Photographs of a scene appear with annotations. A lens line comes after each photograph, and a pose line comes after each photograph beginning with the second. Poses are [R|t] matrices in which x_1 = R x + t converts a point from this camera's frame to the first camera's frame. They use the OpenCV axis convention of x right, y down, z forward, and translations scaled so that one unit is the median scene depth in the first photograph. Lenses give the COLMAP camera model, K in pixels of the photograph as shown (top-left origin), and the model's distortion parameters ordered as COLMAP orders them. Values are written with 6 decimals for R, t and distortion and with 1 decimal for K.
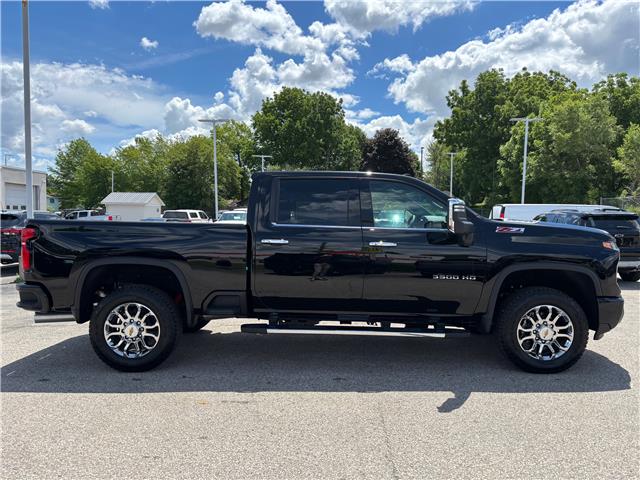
lens RADIAL K [[484.3, 0, 323.8], [0, 484.3, 243.2], [0, 0, 1]] dist [0.052027, -0.051473]
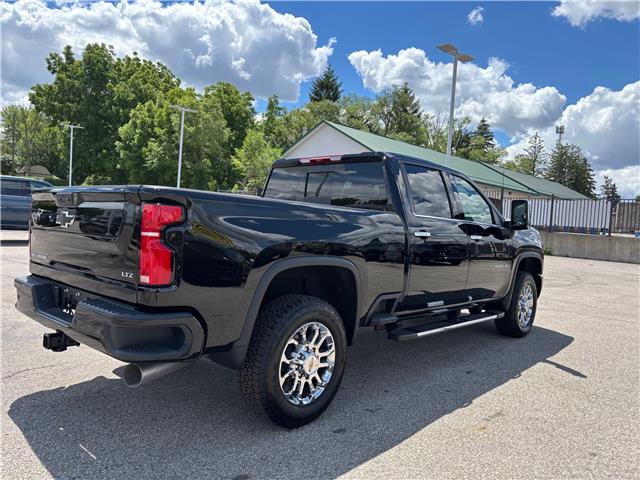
lens RADIAL K [[484.3, 0, 314.2], [0, 484.3, 236.7], [0, 0, 1]] dist [0.052027, -0.051473]
pose [[0.671710, 0.002177, 0.740811, -0.078566], [-0.017132, 0.999774, 0.012597, -0.000514], [-0.740616, -0.021153, 0.671595, 0.048210]]
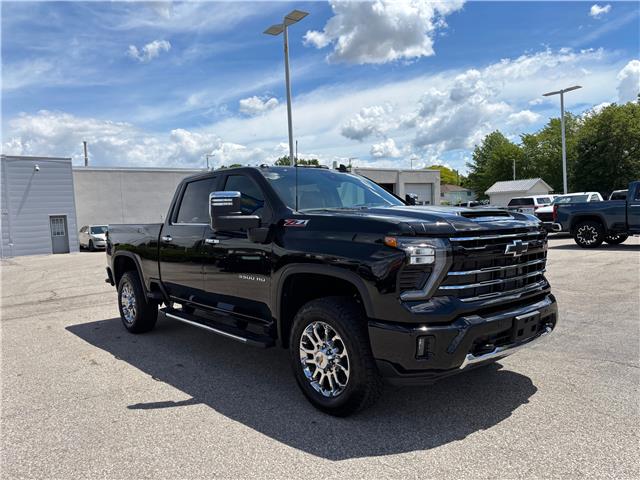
lens RADIAL K [[484.3, 0, 316.7], [0, 484.3, 243.3], [0, 0, 1]] dist [0.052027, -0.051473]
pose [[0.644945, 0.004276, -0.764217, 0.089685], [0.015510, 0.999705, 0.018682, -0.000682], [0.764071, -0.023902, 0.644689, 0.045636]]
